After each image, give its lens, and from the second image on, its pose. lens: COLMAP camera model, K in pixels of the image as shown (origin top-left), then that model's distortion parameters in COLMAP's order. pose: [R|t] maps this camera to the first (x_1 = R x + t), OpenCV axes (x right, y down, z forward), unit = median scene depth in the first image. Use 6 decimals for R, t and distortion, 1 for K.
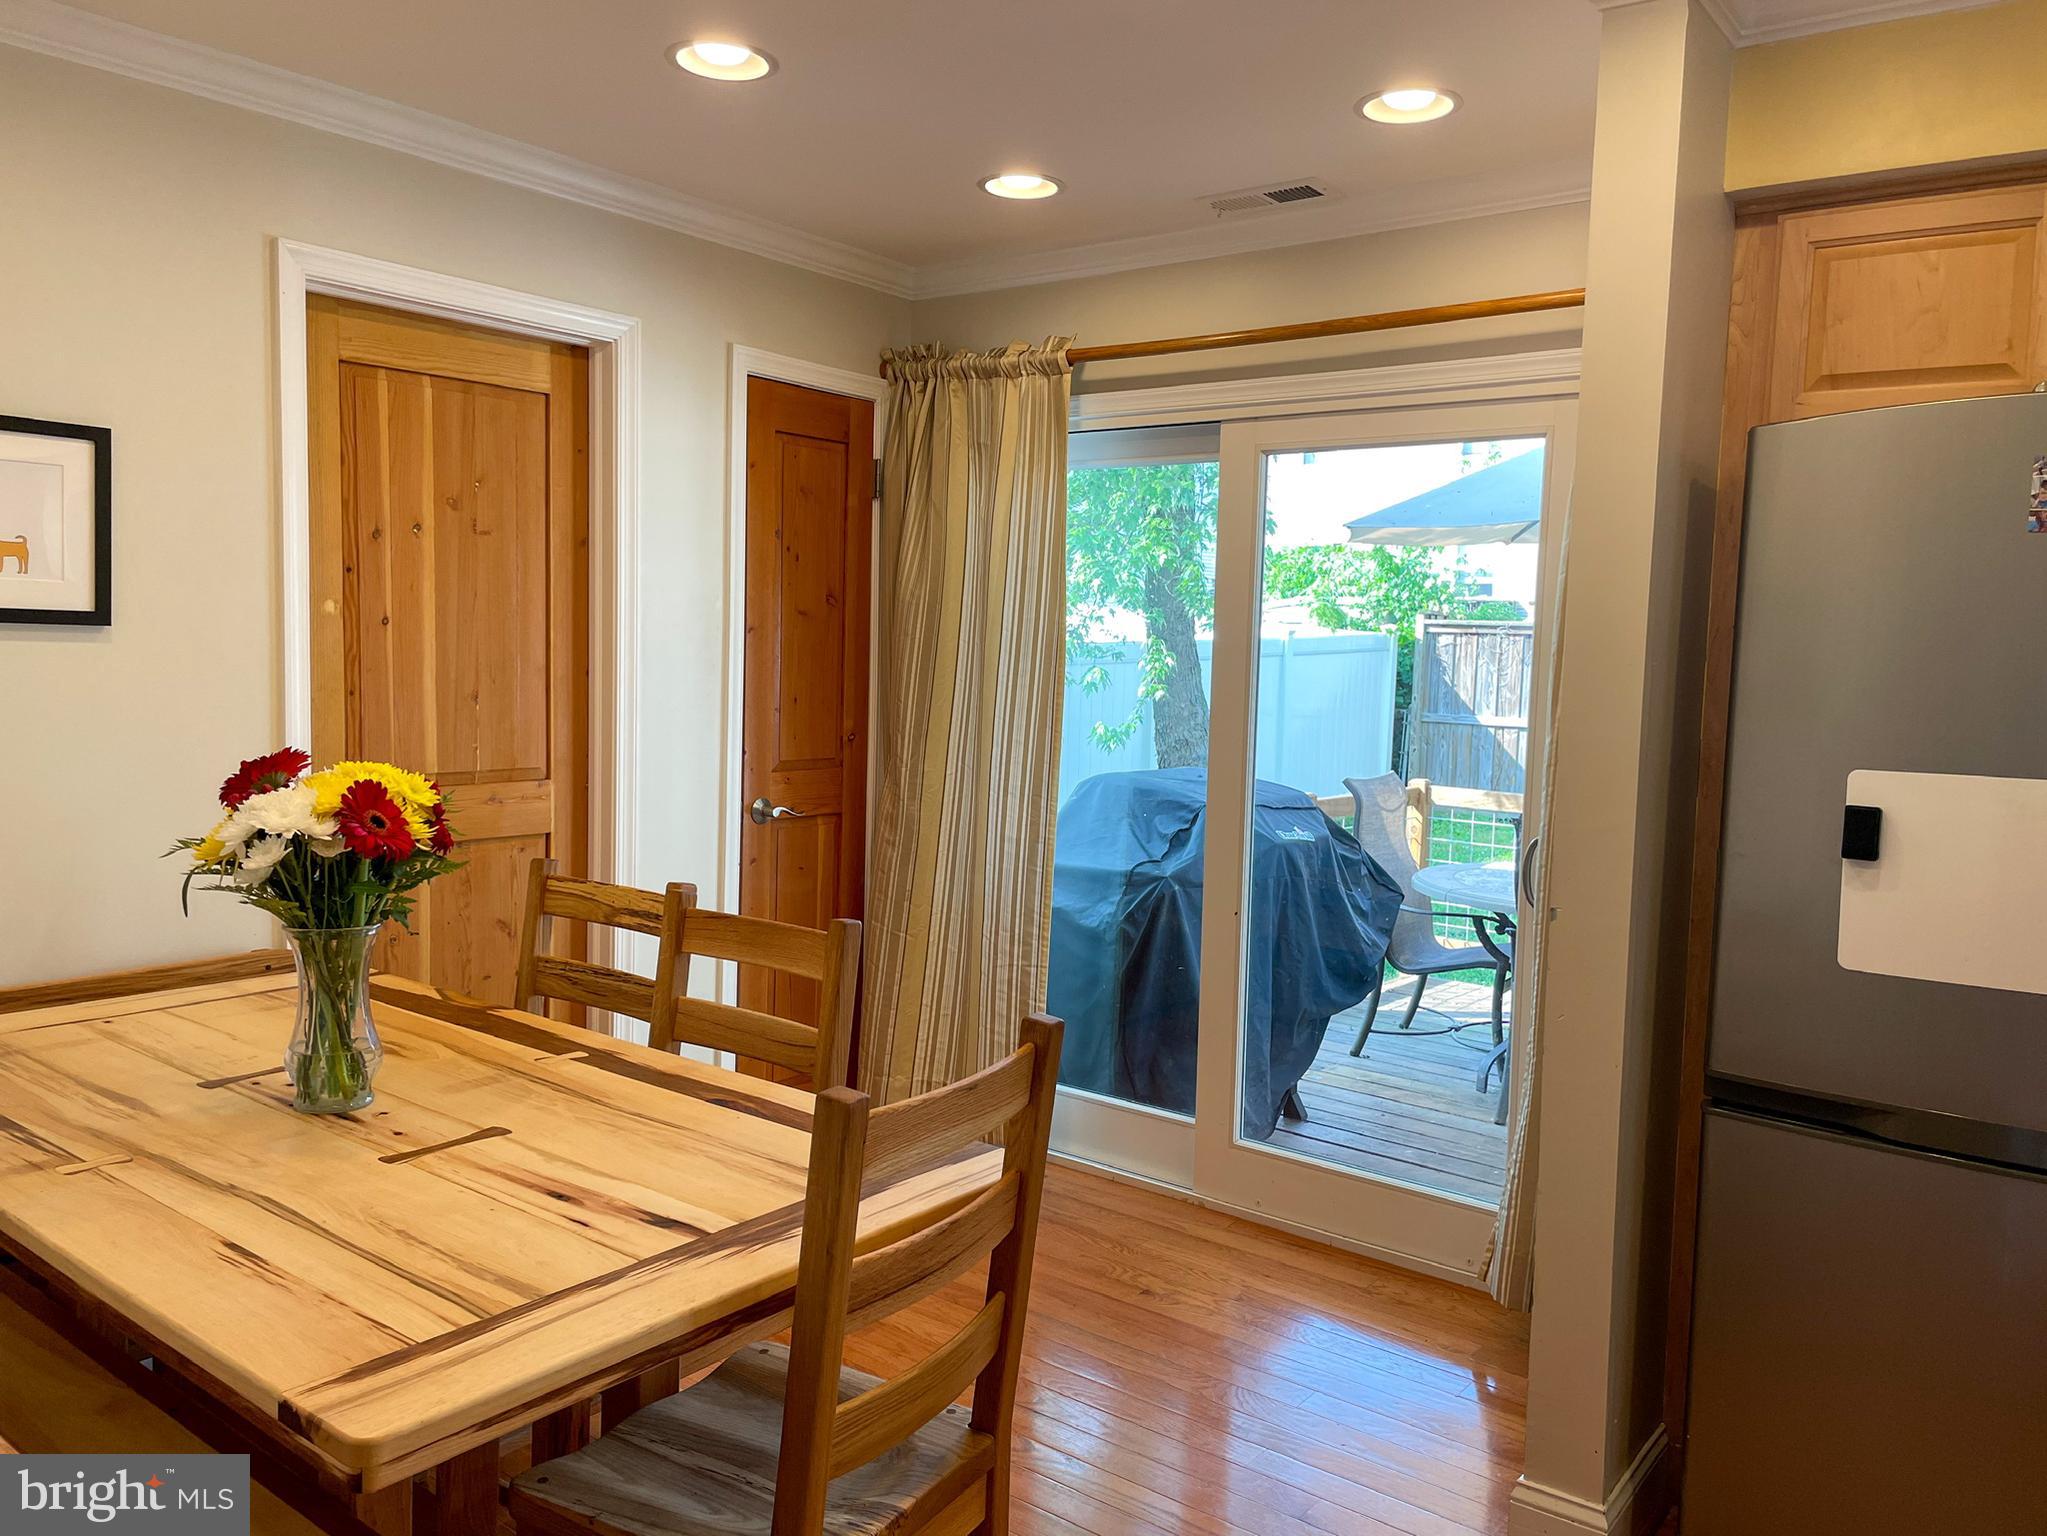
lens RADIAL K [[1545.6, 0, 1035.1], [0, 1545.6, 770.2], [0, 0, 1]] dist [0.082762, -0.108599]
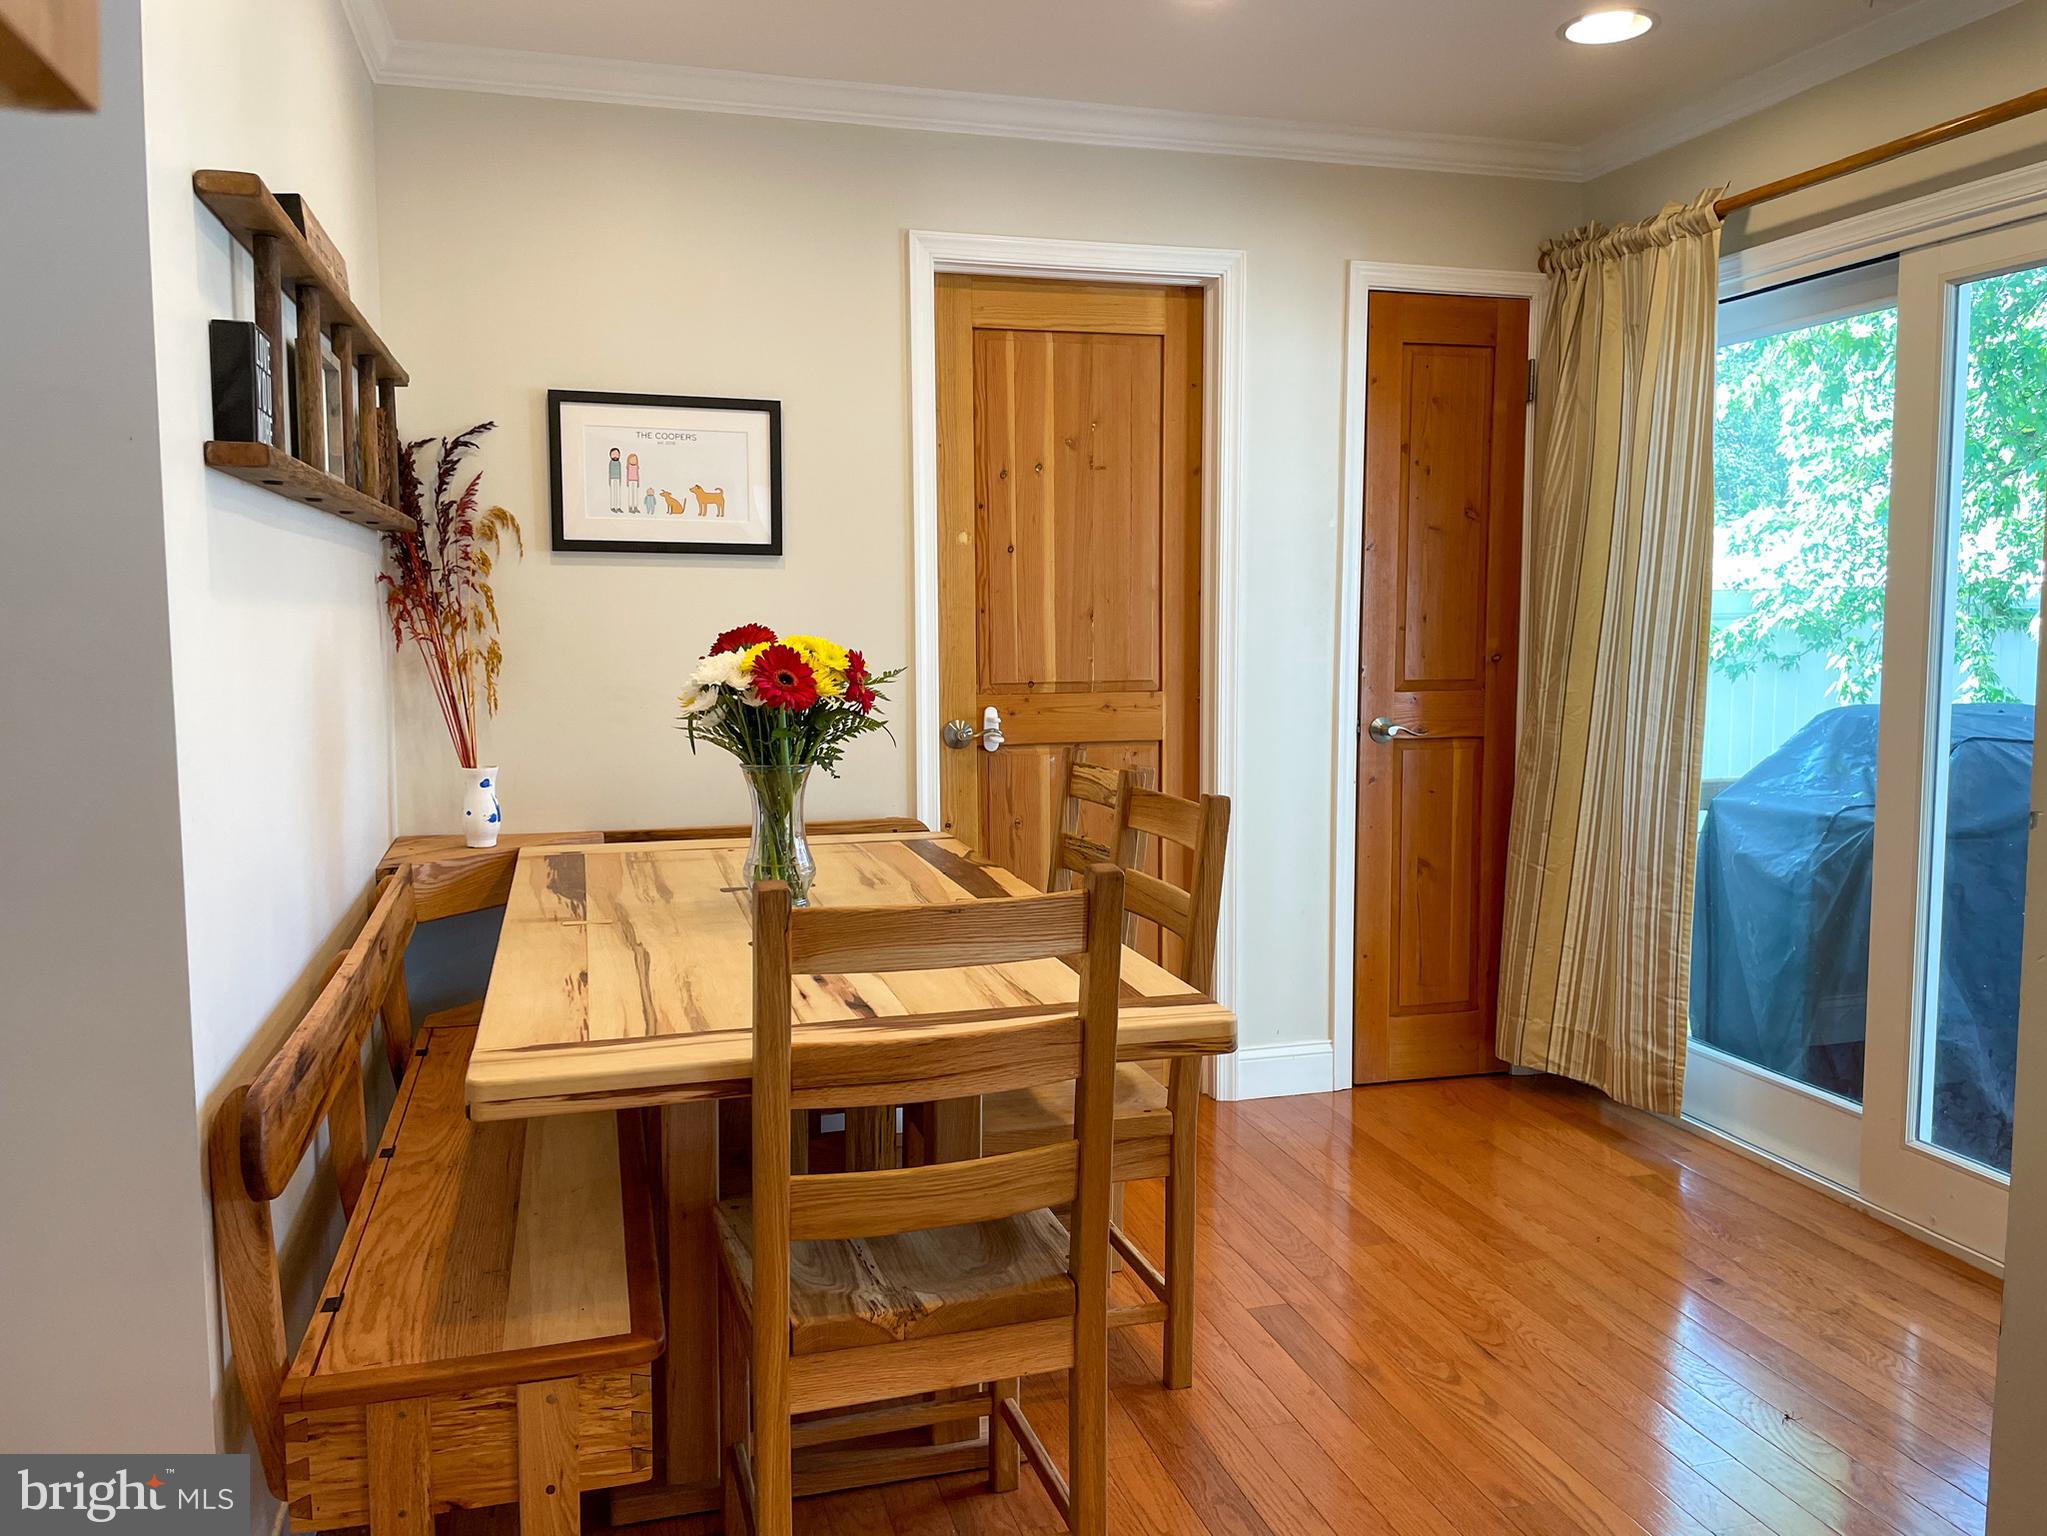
lens RADIAL K [[1545.6, 0, 1028.4], [0, 1545.6, 758.9], [0, 0, 1]] dist [0.082762, -0.108599]
pose [[0.804922, 0.024641, -0.592868, 0.240177], [-0.023109, 0.999681, 0.010174, 0.041418], [0.592930, 0.005511, 0.805235, 0.066989]]
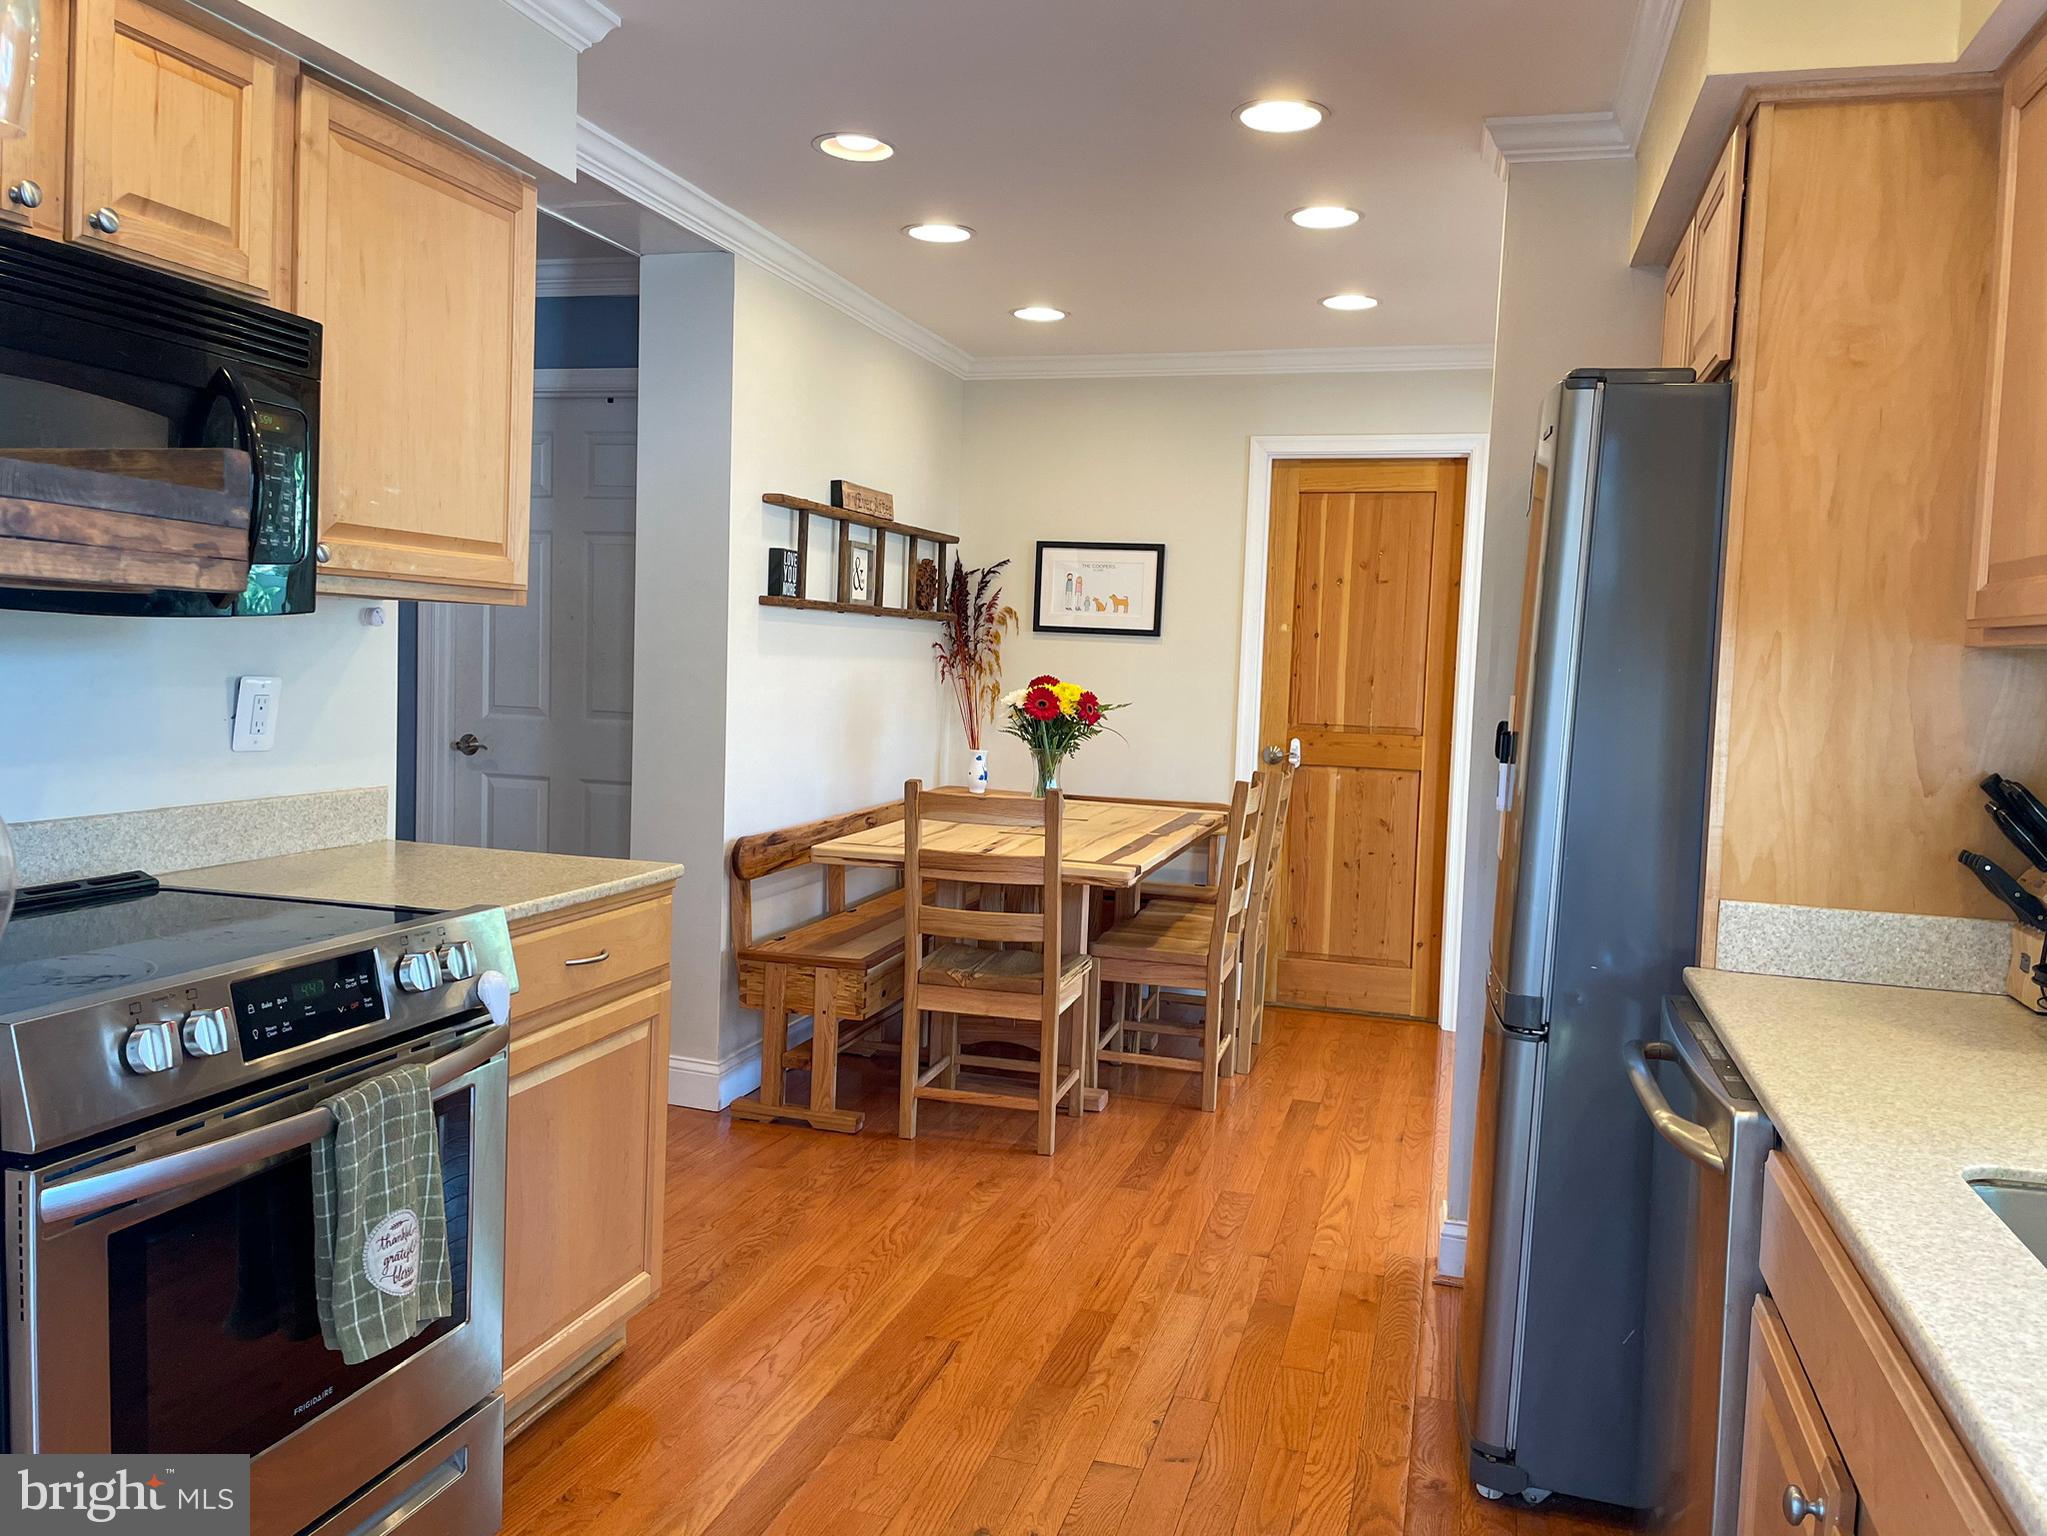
lens RADIAL K [[1545.6, 0, 1016.7], [0, 1545.6, 771.0], [0, 0, 1]] dist [0.082762, -0.108599]
pose [[0.355307, 0.054054, -0.933185, 0.935231], [-0.103250, 0.994487, 0.018292, 0.050410], [0.929030, 0.089852, 0.358929, 0.061243]]
